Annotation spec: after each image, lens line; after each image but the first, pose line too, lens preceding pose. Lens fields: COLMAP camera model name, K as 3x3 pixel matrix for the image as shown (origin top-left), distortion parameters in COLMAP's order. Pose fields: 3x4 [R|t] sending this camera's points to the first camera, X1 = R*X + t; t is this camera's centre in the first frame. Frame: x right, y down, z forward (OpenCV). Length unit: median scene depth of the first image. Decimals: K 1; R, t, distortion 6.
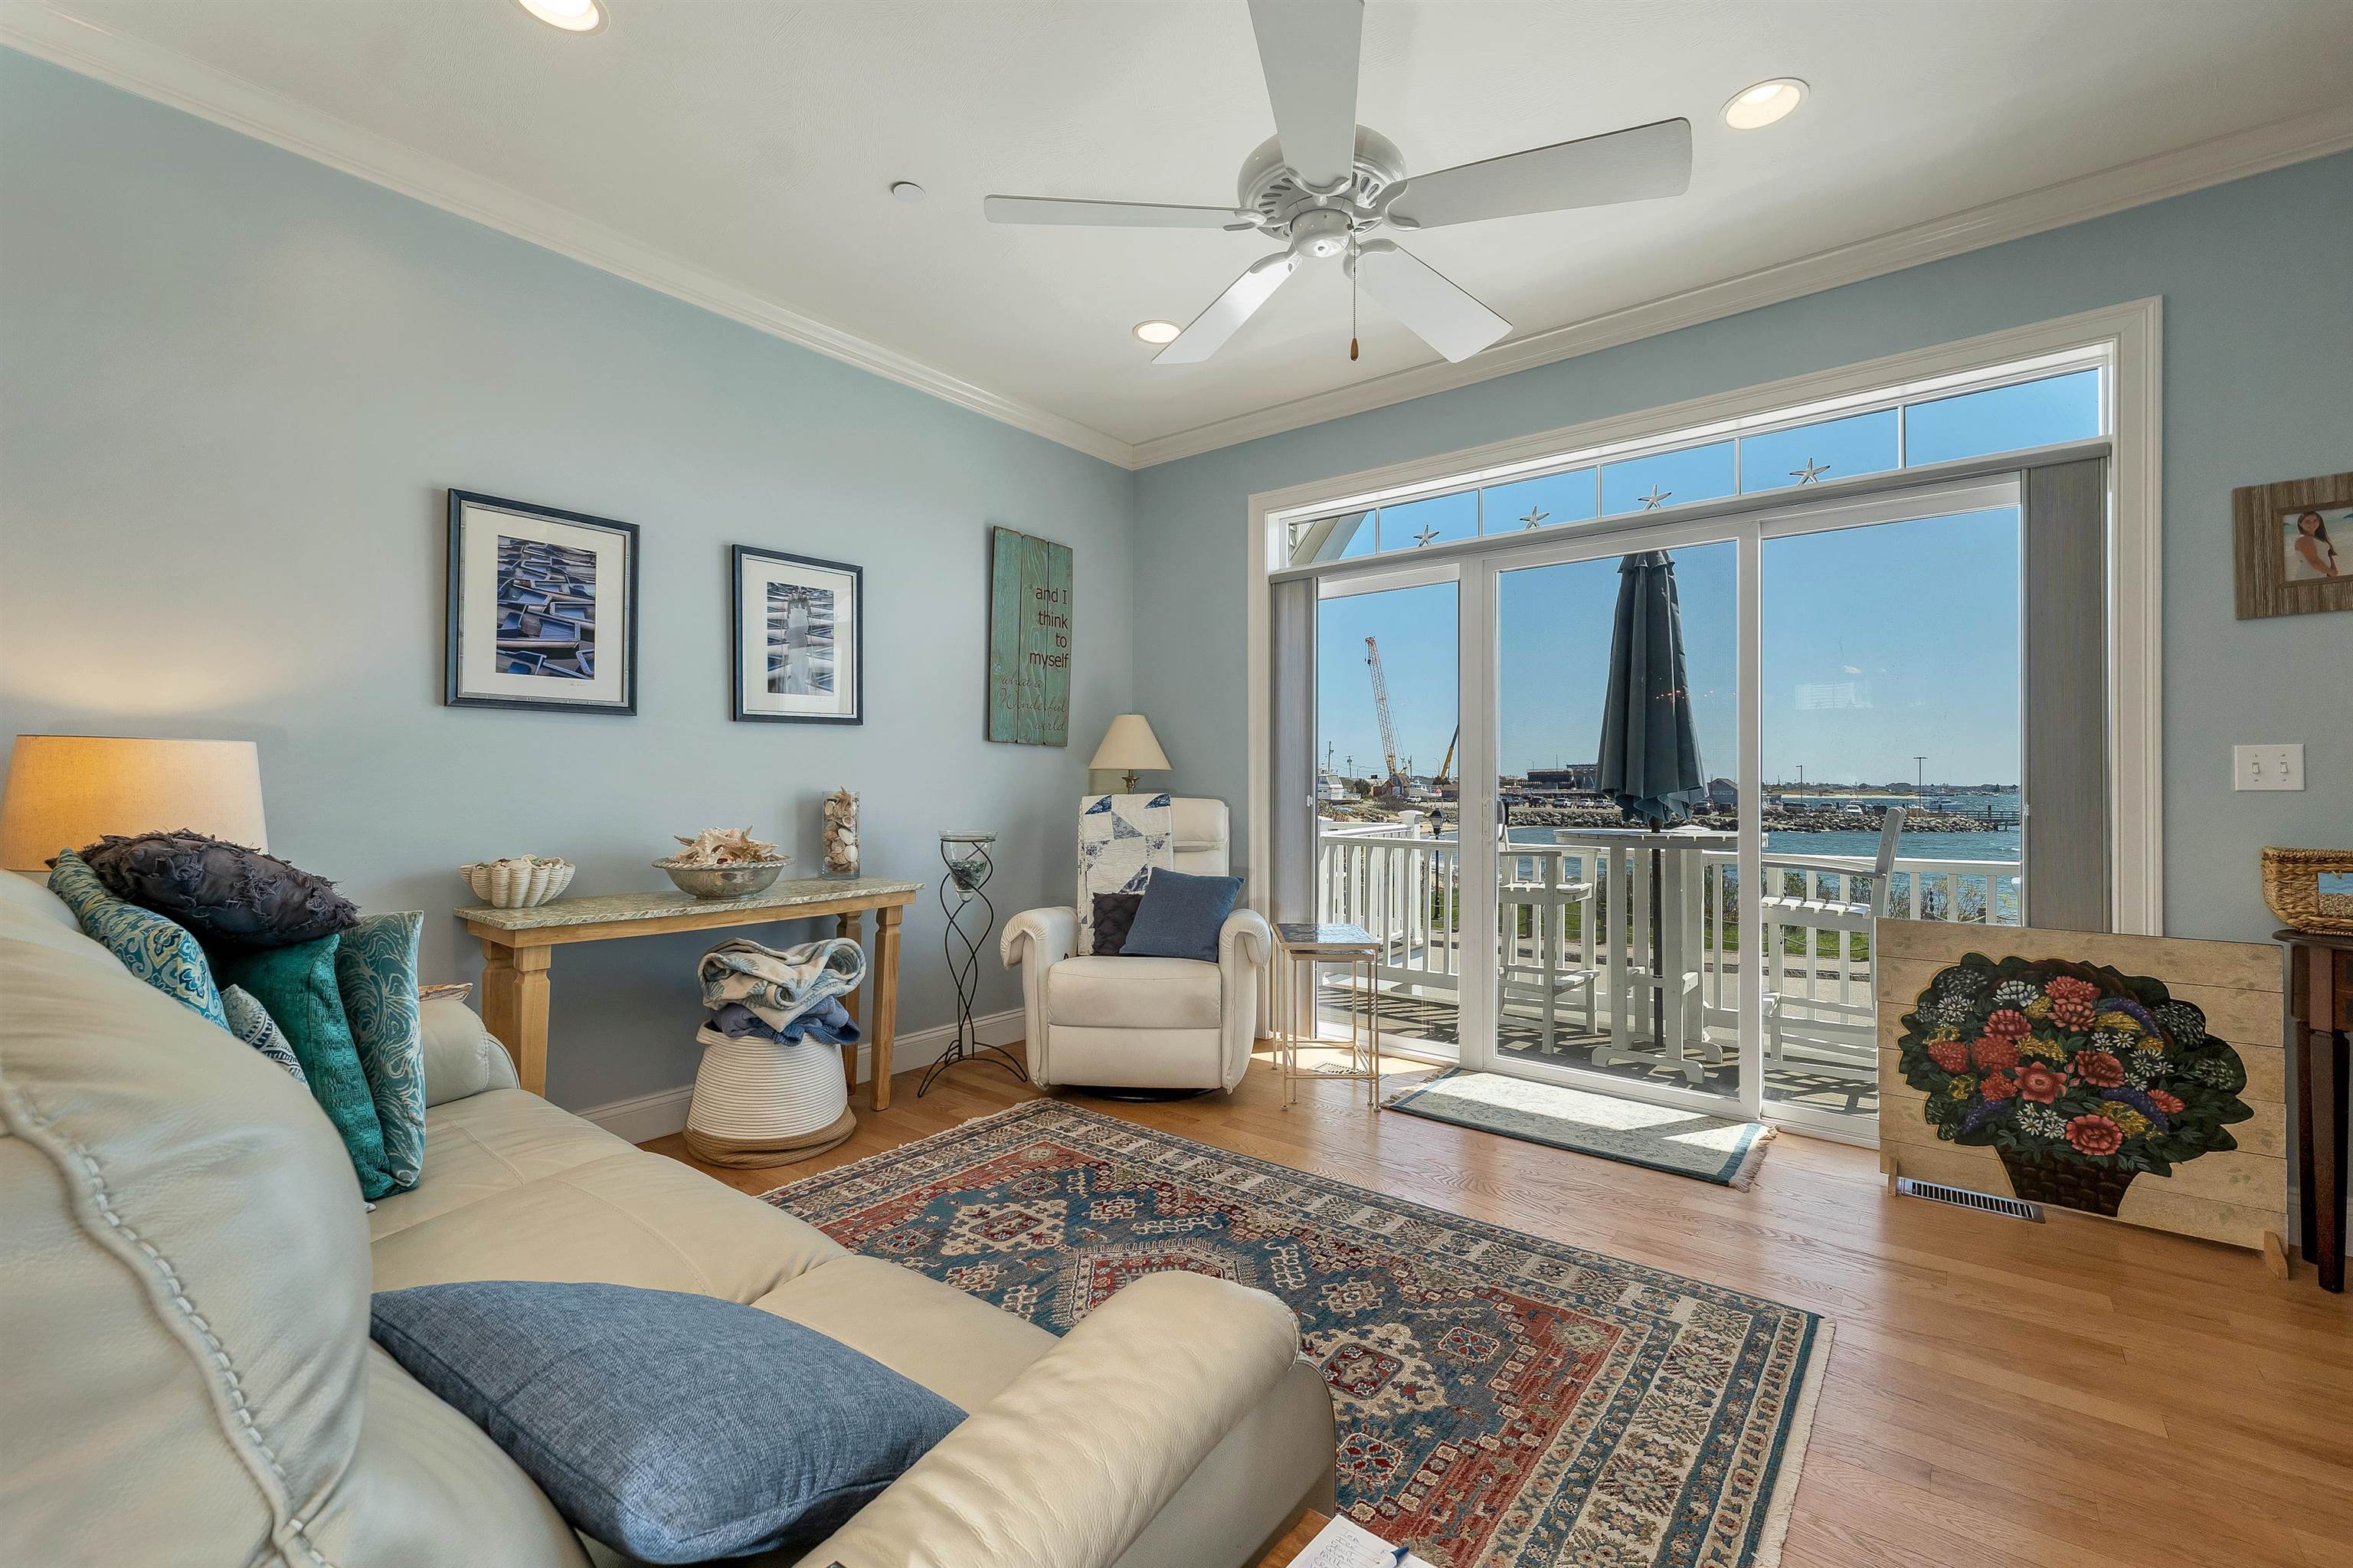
lens RADIAL K [[980.8, 0, 1182.3], [0, 980.8, 778.0], [0, 0, 1]] dist [0.001880, 0.000318]
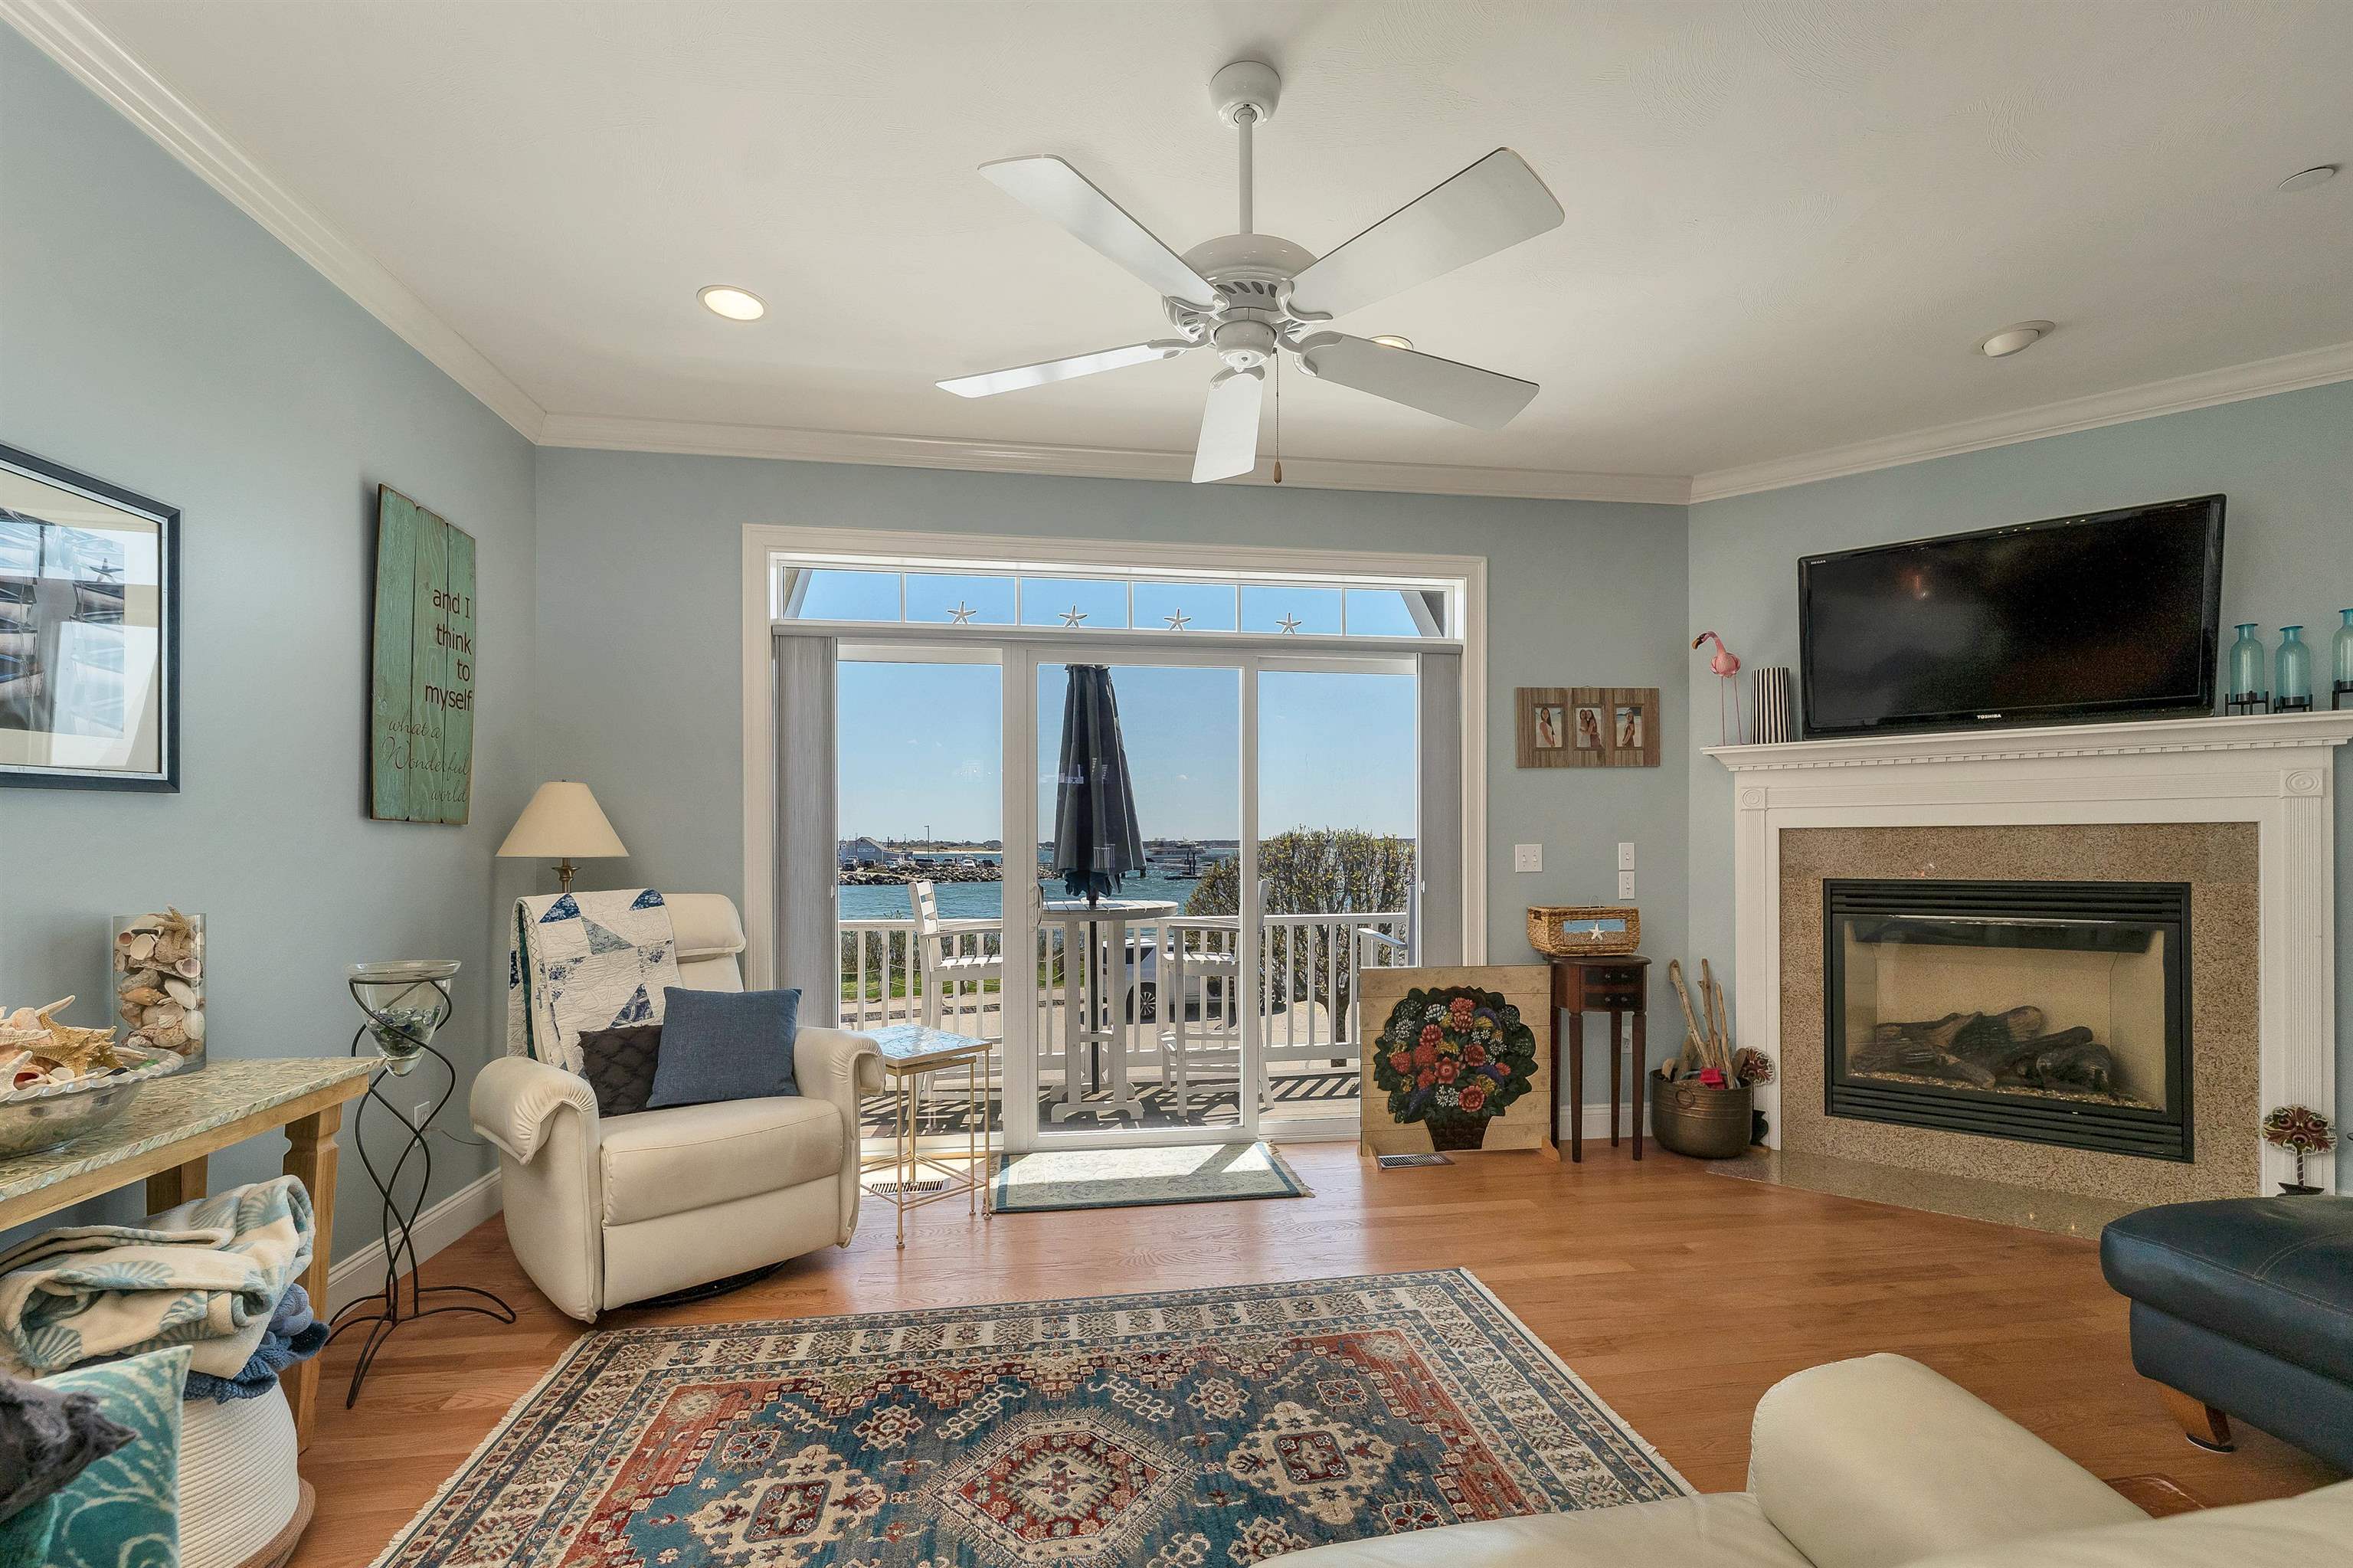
lens RADIAL K [[986.8, 0, 1177.4], [0, 986.8, 842.4], [0, 0, 1]] dist [-0.000500, -0.000241]
pose [[0.683058, -0.002493, 0.730360, -0.434173], [-0.002516, 0.999980, 0.005766, -0.037766], [-0.730360, -0.005776, 0.683038, 0.244568]]
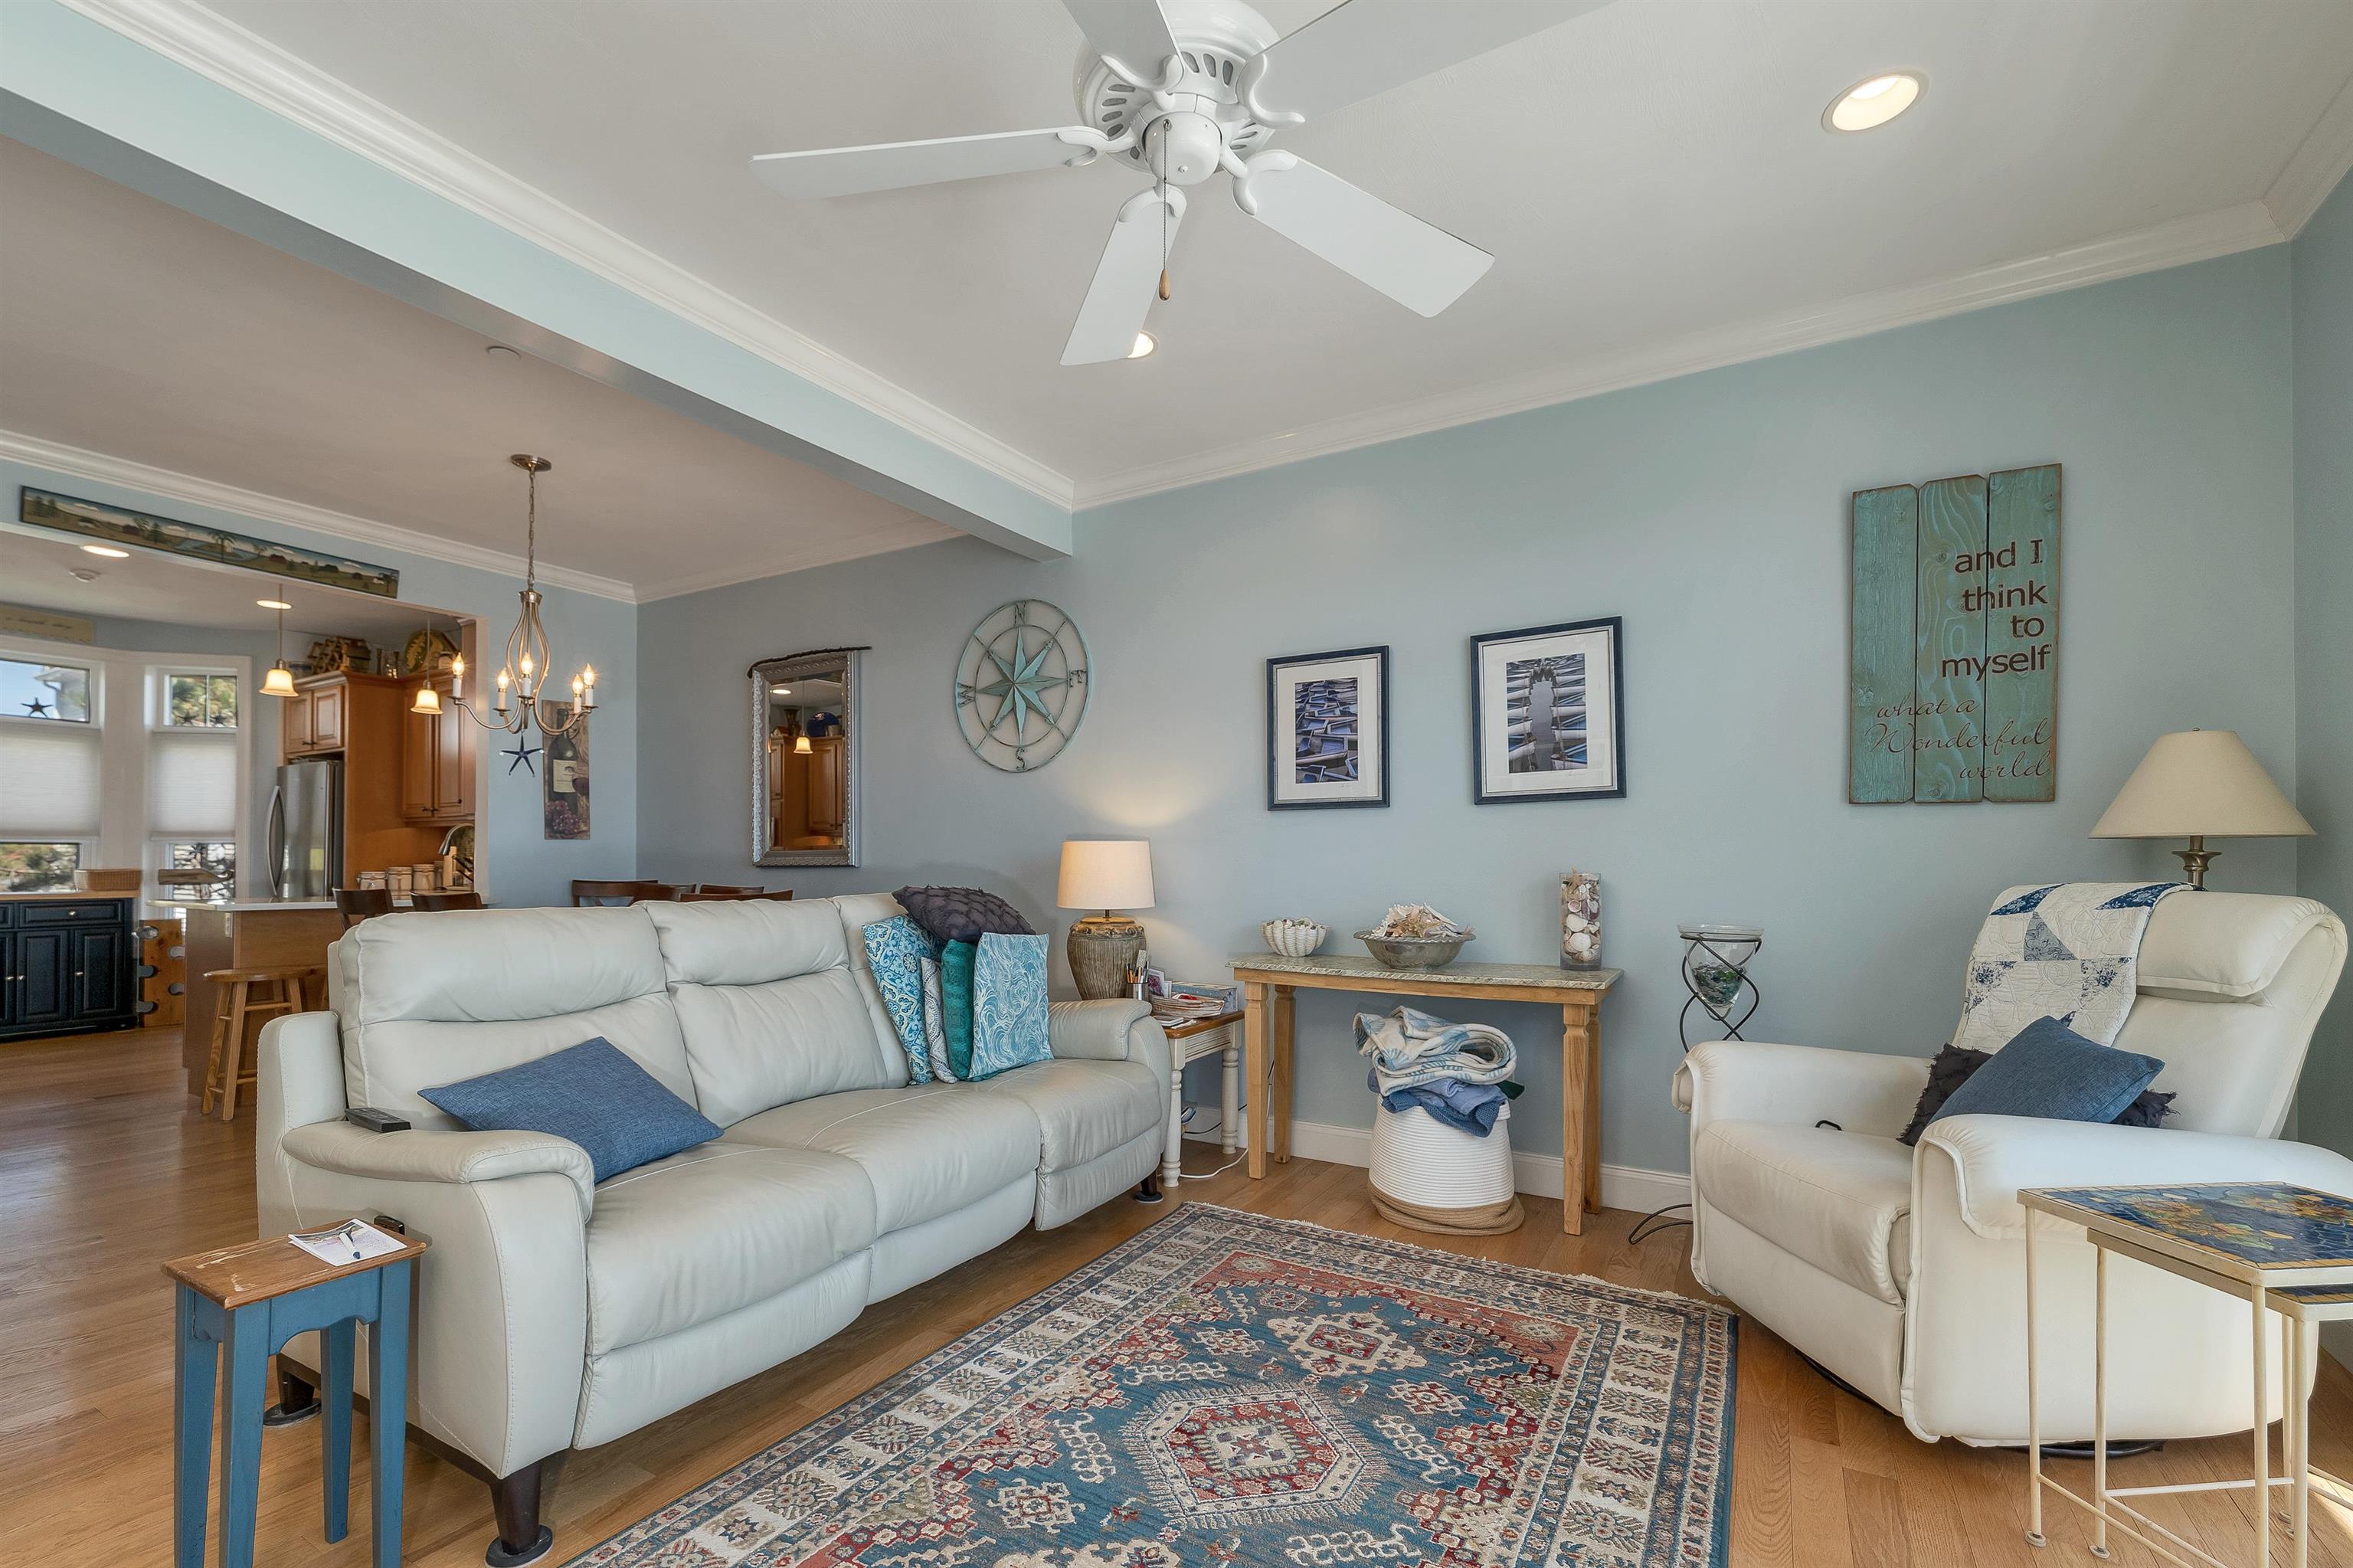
lens RADIAL K [[1005.0, 0, 1172.5], [0, 1005.0, 852.0], [0, 0, 1]] dist [0.001112, 0.000496]
pose [[0.138401, -0.014927, -0.990264, 0.624447], [0.005344, 0.999883, -0.014325, 0.006857], [0.990362, -0.003309, 0.138464, 0.597201]]
